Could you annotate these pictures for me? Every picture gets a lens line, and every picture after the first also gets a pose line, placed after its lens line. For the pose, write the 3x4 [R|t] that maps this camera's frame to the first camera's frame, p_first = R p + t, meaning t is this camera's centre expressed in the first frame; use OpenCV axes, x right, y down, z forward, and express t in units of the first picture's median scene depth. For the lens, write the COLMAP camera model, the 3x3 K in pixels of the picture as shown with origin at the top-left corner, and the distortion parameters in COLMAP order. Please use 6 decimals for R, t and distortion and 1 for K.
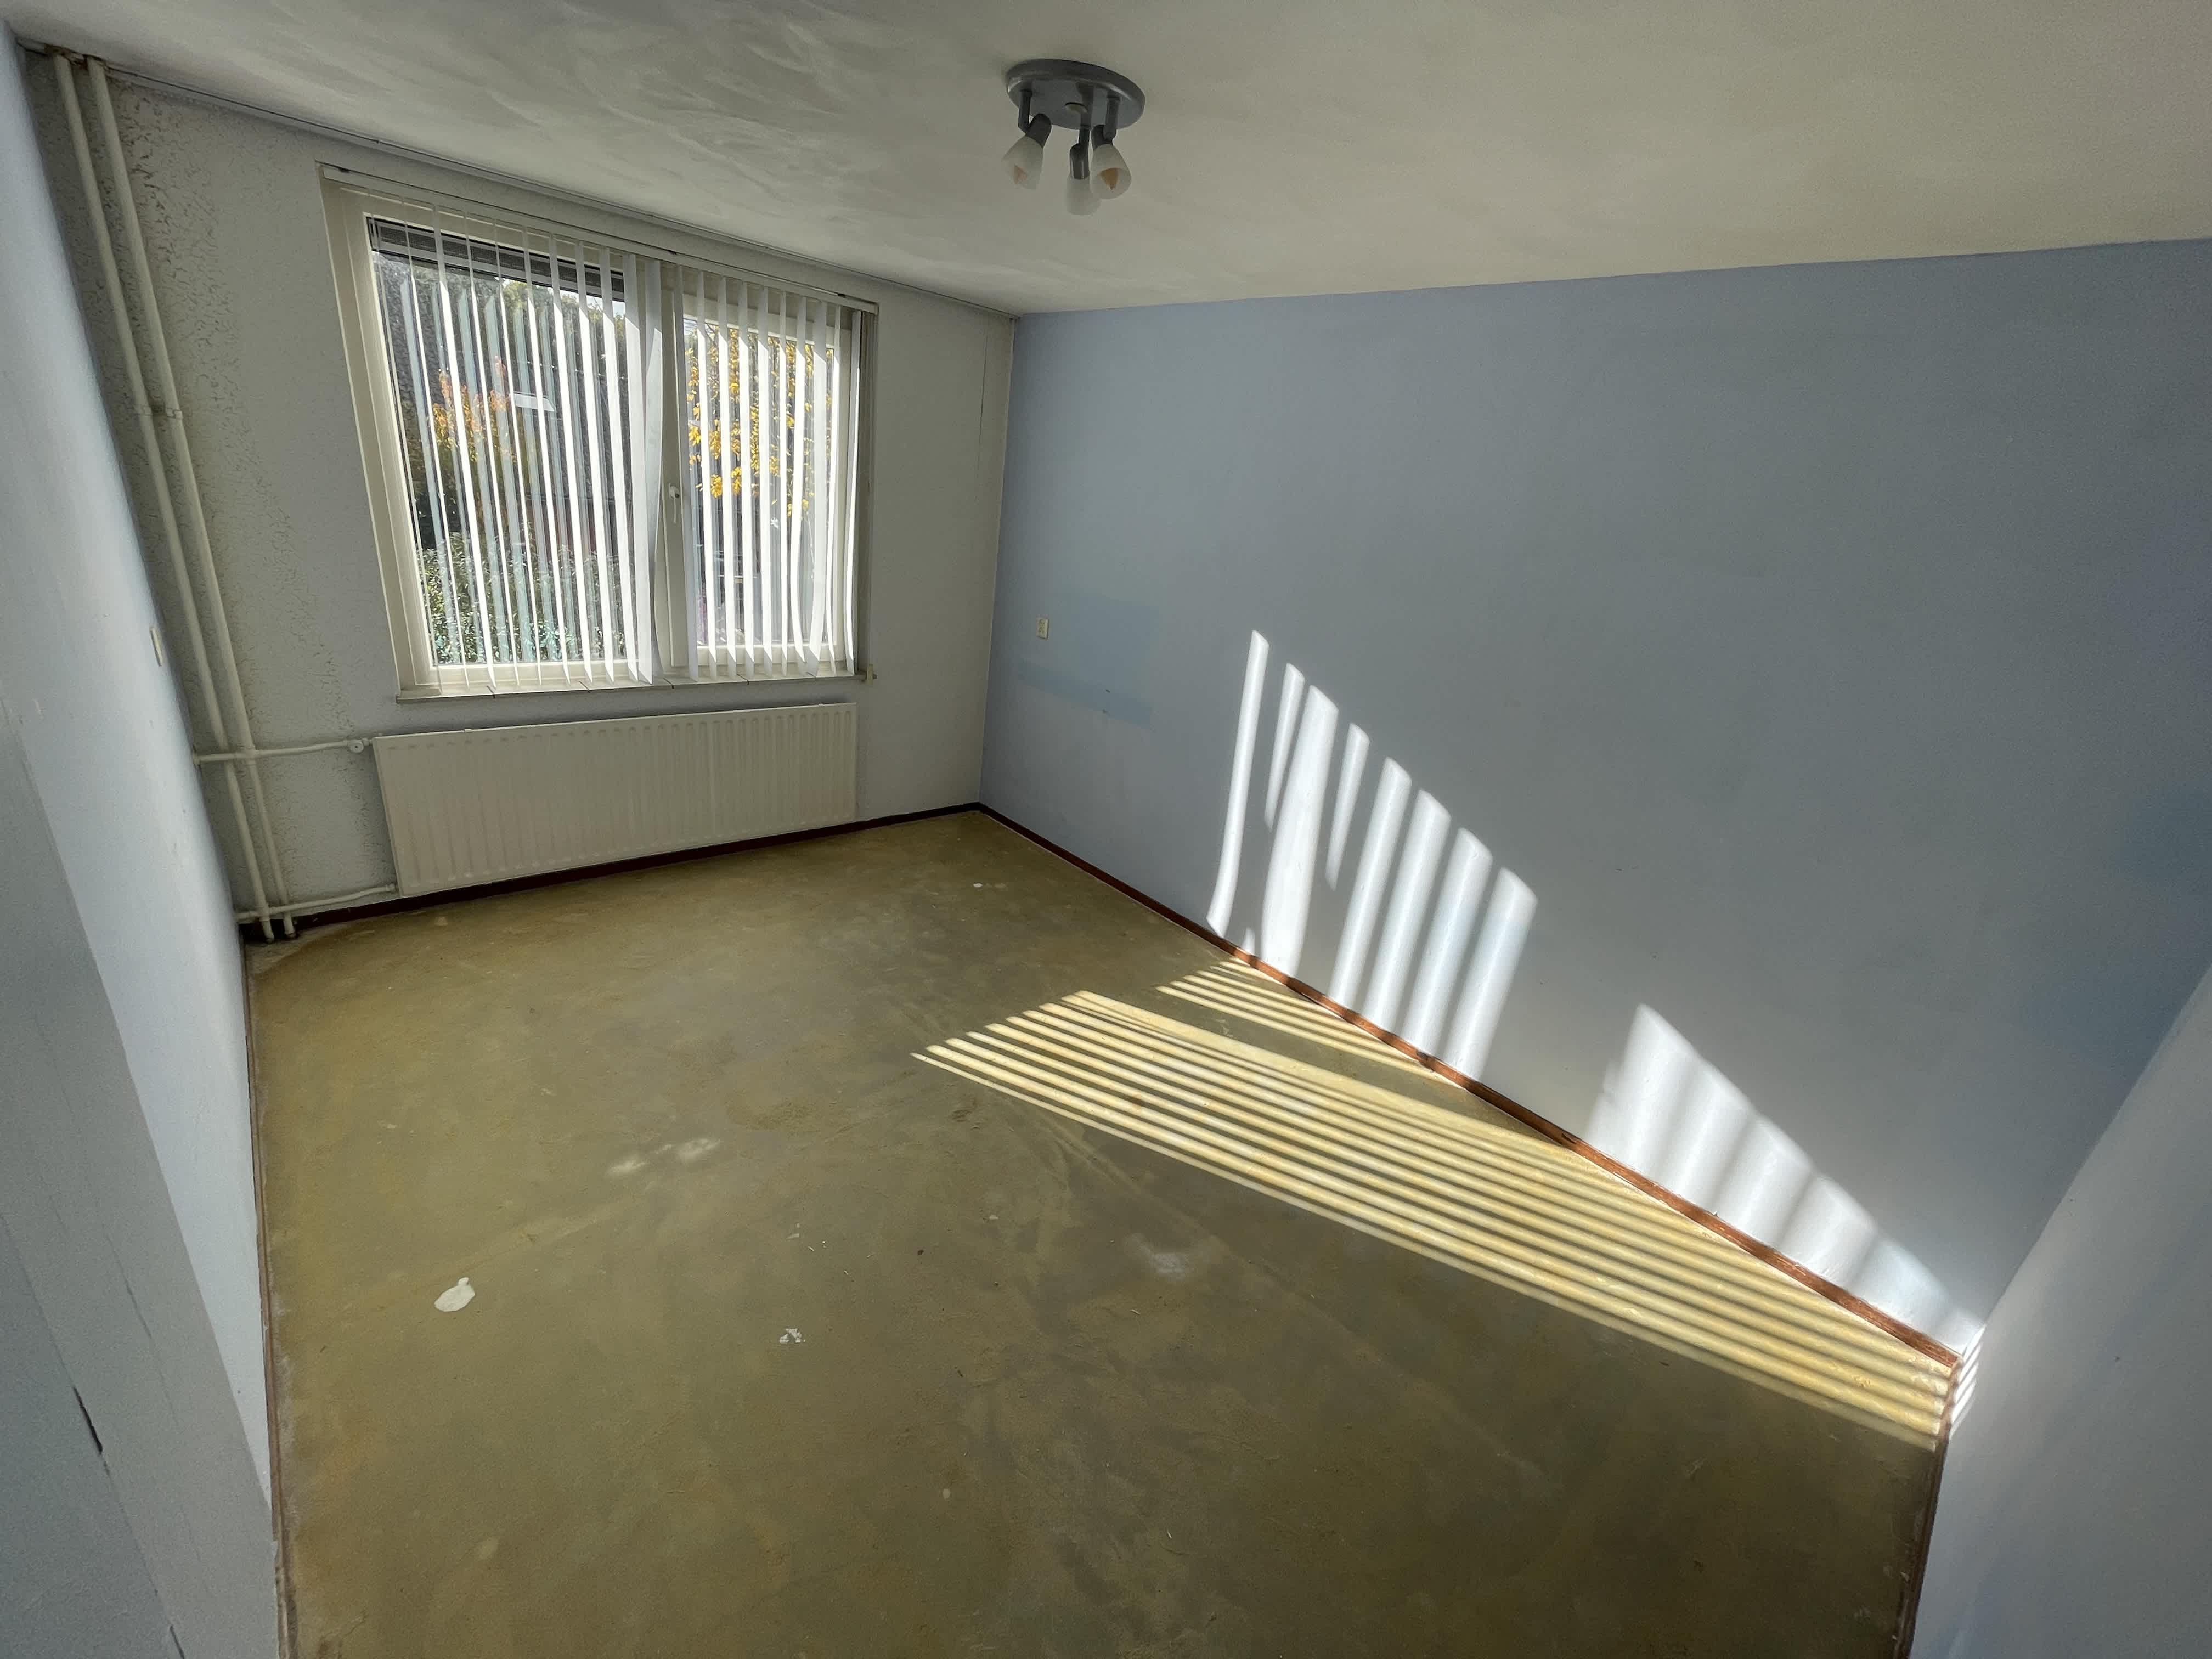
lens RADIAL K [[887.1, 0, 1106.0], [0, 887.1, 829.5], [0, 0, 1]] dist [-0.027492, -0.000019]
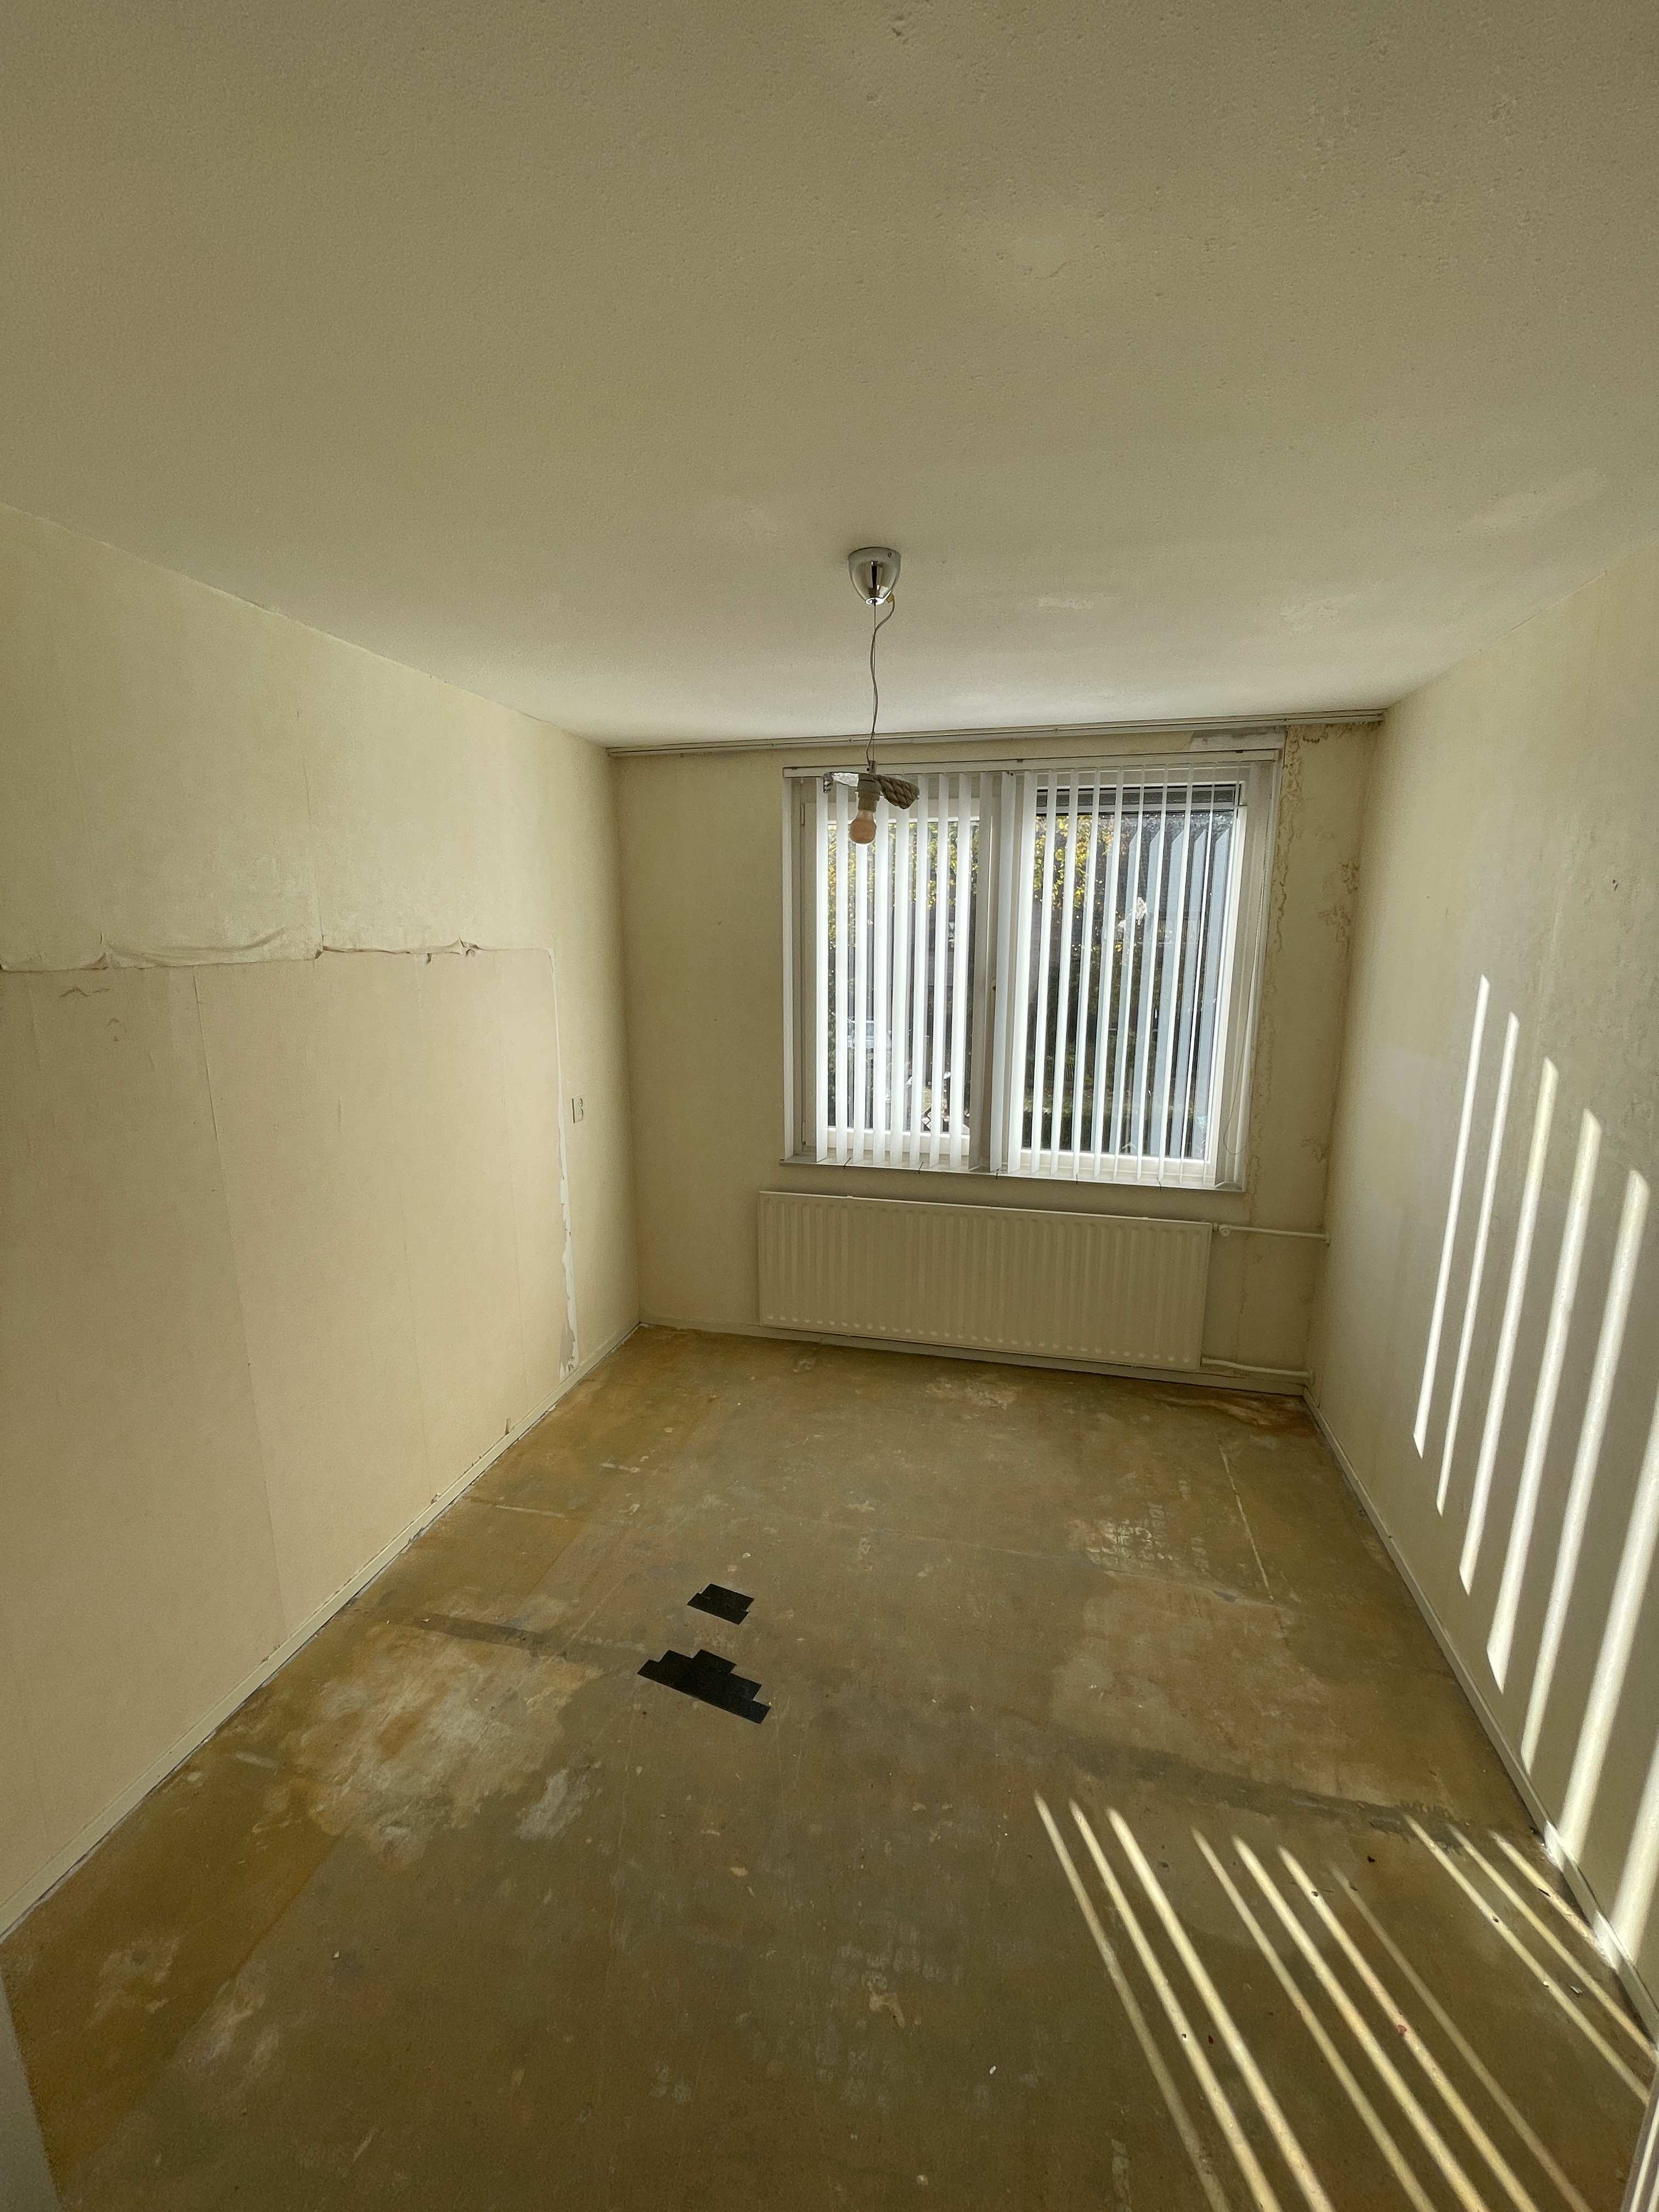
lens RADIAL K [[947.5, 0, 825.5], [0, 947.5, 1149.3], [0, 0, 1]] dist [0.000712, 0.000027]
pose [[0.537910, 0.064639, -0.840521, 0.258644], [-0.238854, 0.967883, -0.078426, -0.057372], [0.808457, 0.242948, 0.536073, 0.243788]]
